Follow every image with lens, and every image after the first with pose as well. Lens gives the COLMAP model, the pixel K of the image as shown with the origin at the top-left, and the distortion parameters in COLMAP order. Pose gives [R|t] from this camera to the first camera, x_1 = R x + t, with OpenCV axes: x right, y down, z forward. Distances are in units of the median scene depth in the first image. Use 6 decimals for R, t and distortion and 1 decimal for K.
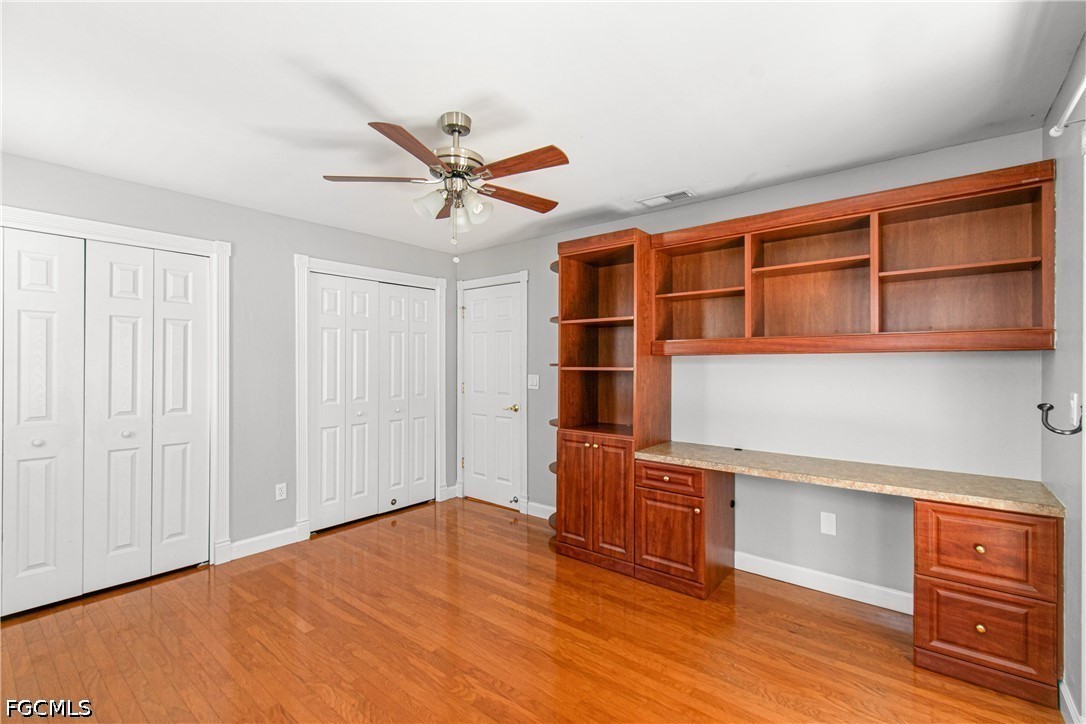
lens RADIAL K [[479.6, 0, 549.7], [0, 479.6, 363.2], [0, 0, 1]] dist [0.005032, -0.004792]
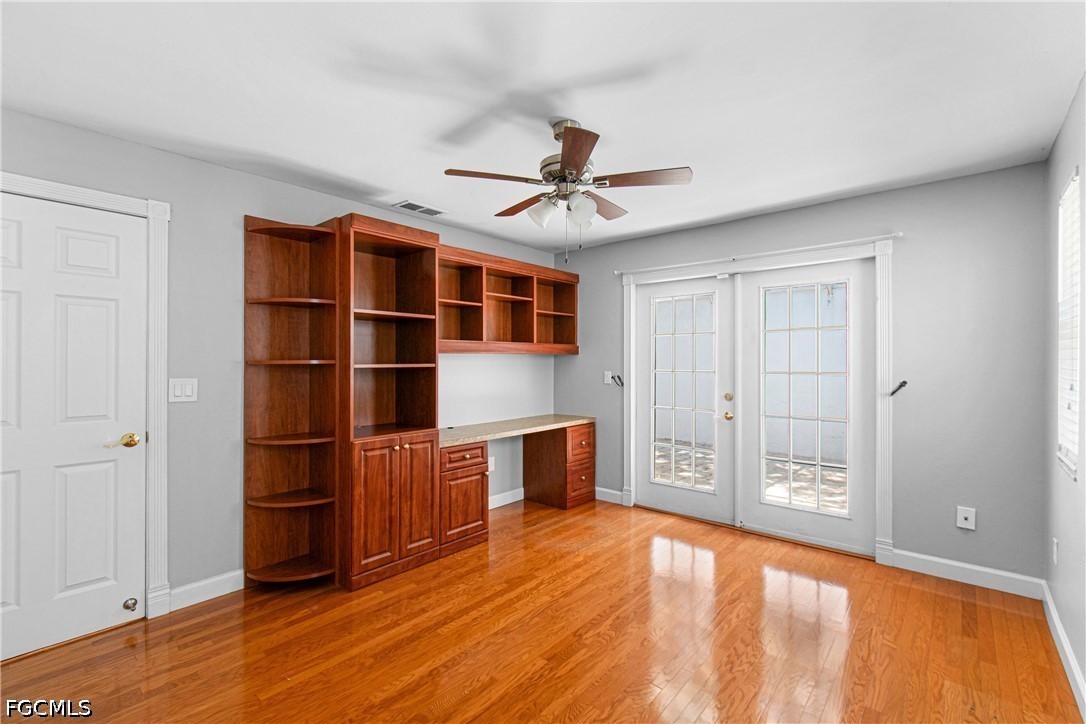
lens RADIAL K [[479.6, 0, 549.9], [0, 479.6, 361.4], [0, 0, 1]] dist [0.005032, -0.004792]
pose [[0.025283, -0.001350, 0.999679, -0.895983], [-0.000421, 0.999999, 0.001361, 0.002038], [-0.999680, -0.000455, 0.025282, 0.725402]]
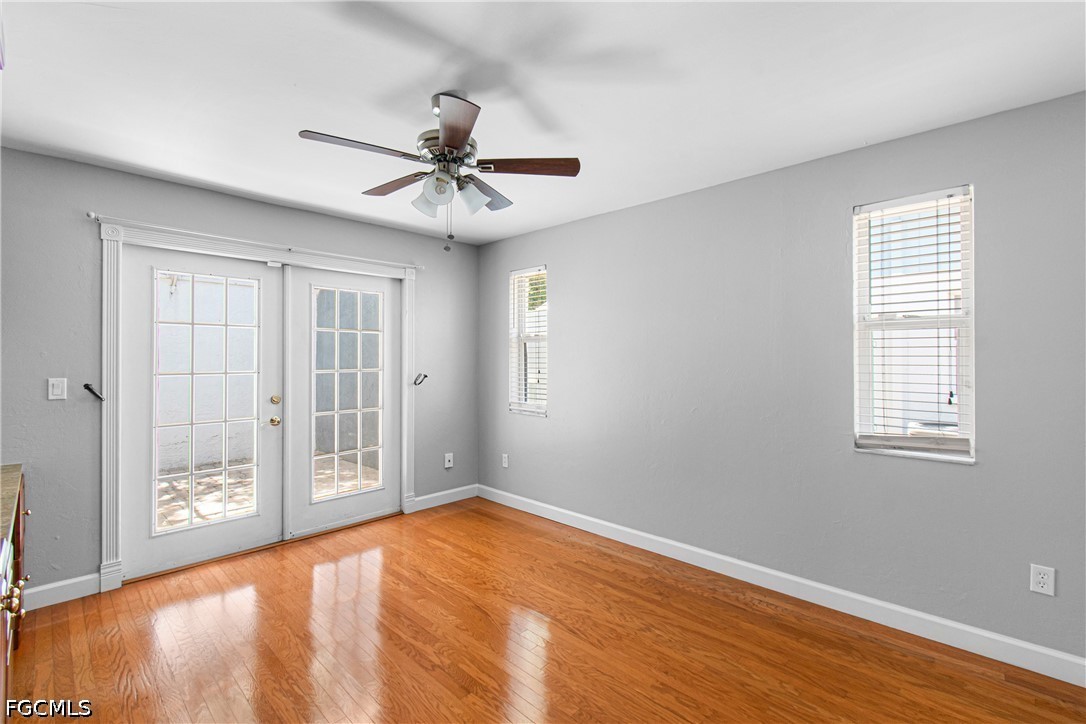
lens RADIAL K [[479.6, 0, 548.0], [0, 479.6, 354.3], [0, 0, 1]] dist [0.005032, -0.004792]
pose [[-0.996644, 0.002132, 0.081825, -0.338473], [0.001312, 0.999948, -0.010073, 0.002044], [-0.081842, -0.009932, -0.996596, 1.384171]]
